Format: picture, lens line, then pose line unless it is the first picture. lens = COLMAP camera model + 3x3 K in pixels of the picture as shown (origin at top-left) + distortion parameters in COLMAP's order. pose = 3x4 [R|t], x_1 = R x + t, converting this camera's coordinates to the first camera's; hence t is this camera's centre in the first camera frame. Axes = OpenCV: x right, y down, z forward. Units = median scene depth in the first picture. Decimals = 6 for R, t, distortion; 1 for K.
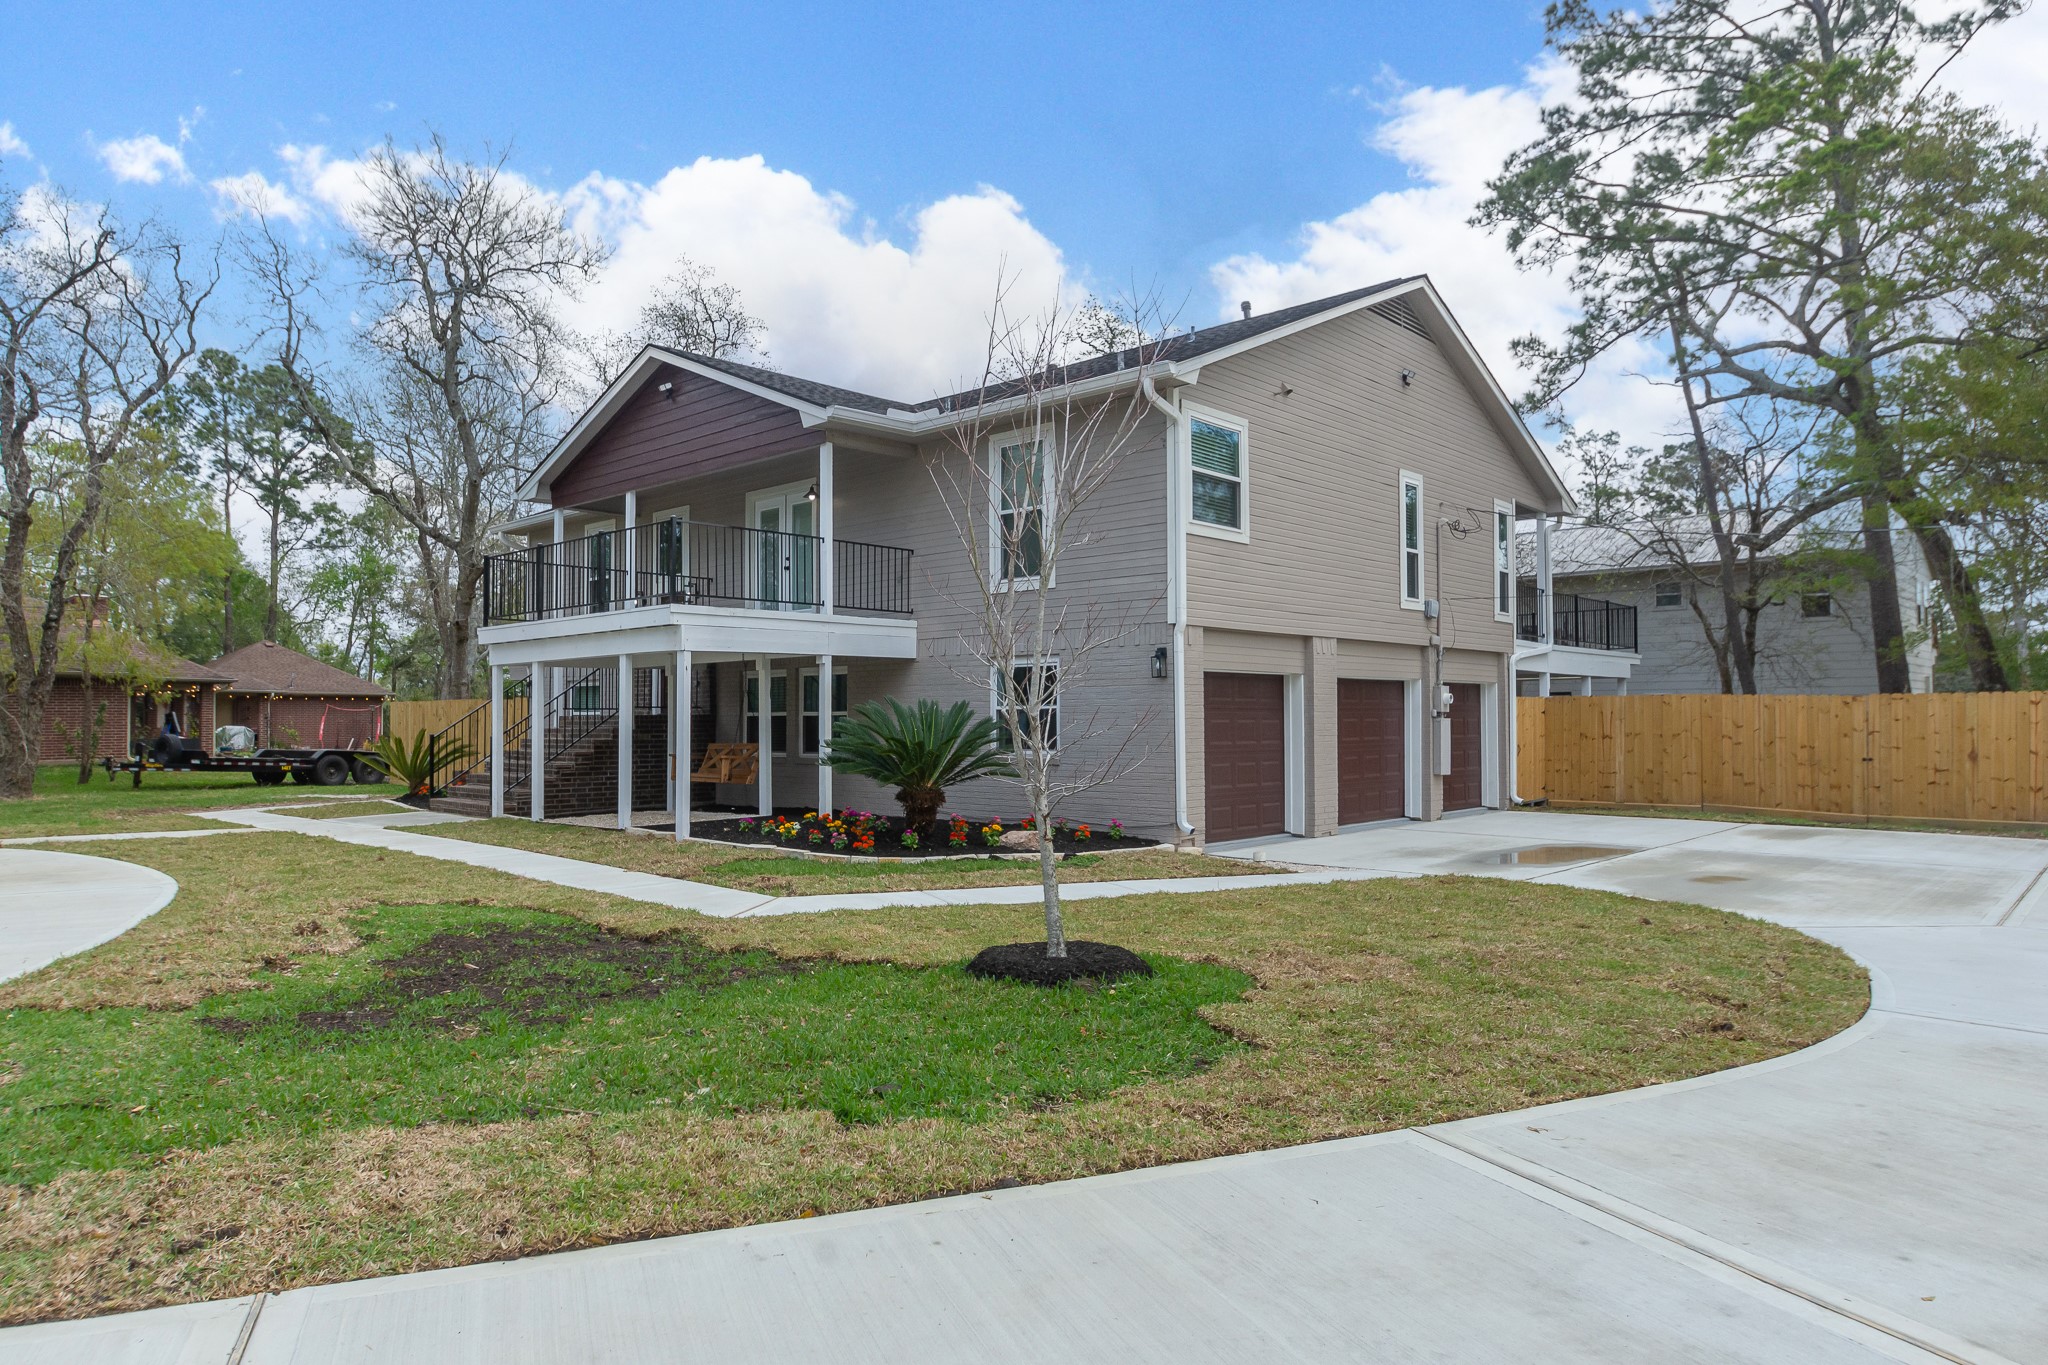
lens RADIAL K [[1245.7, 0, 1024.0], [0, 1245.7, 682.5], [0, 0, 1]] dist [-0.001395, -0.000361]
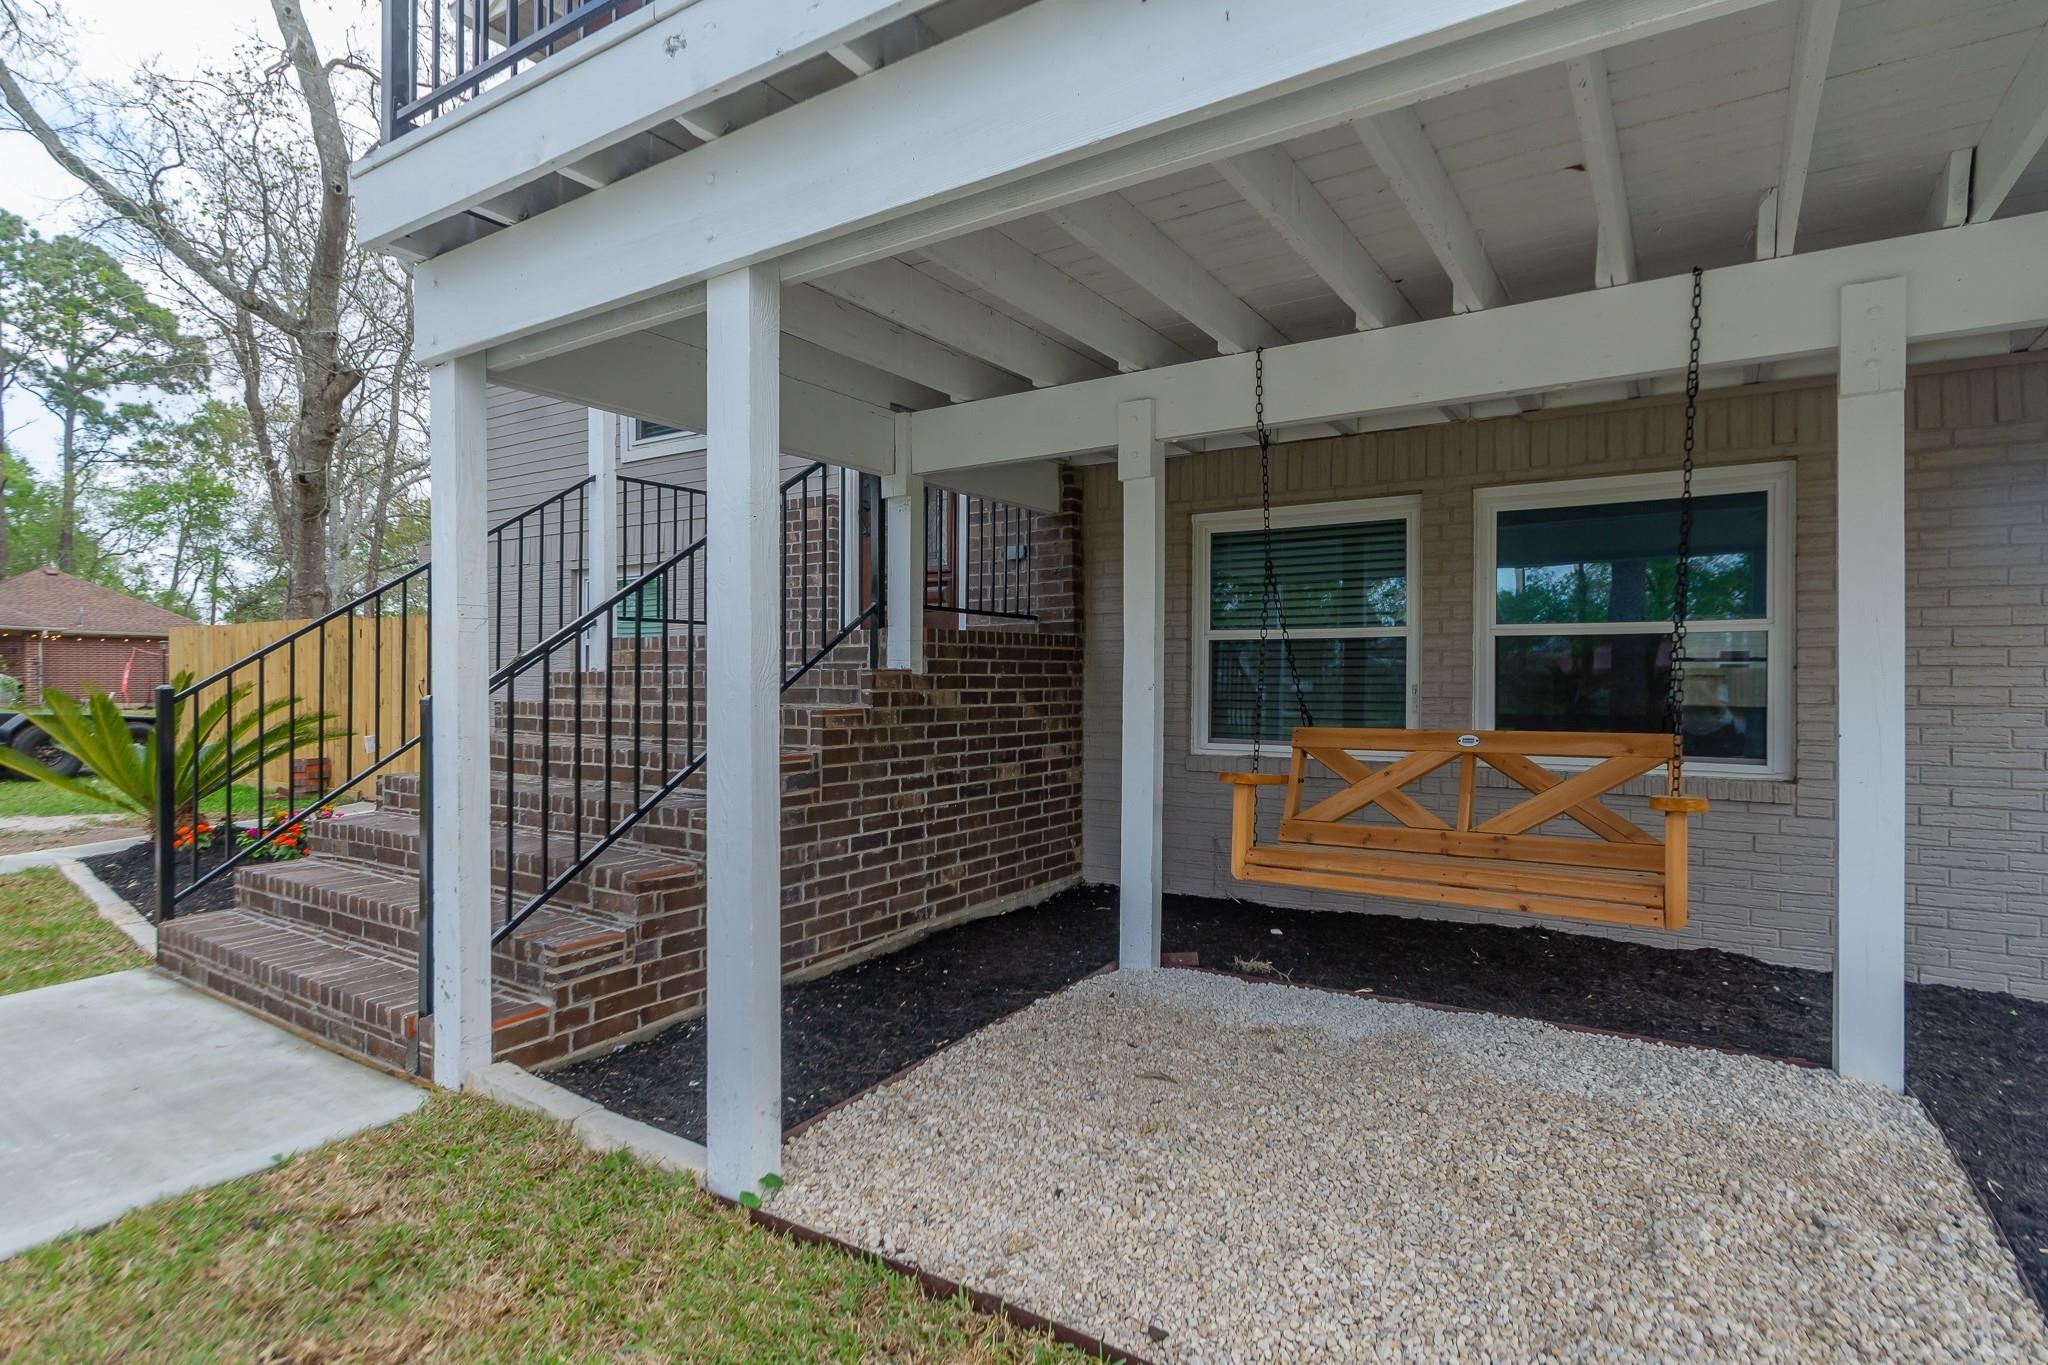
lens RADIAL K [[1030.3, 0, 1024.0], [0, 1030.3, 682.5], [0, 0, 1]] dist [0.002298, 0.000684]
pose [[0.985441, 0.009299, 0.169764, -0.097209], [-0.014606, 0.999442, 0.030043, 0.009564], [-0.169390, -0.032086, 0.985027, 0.219475]]
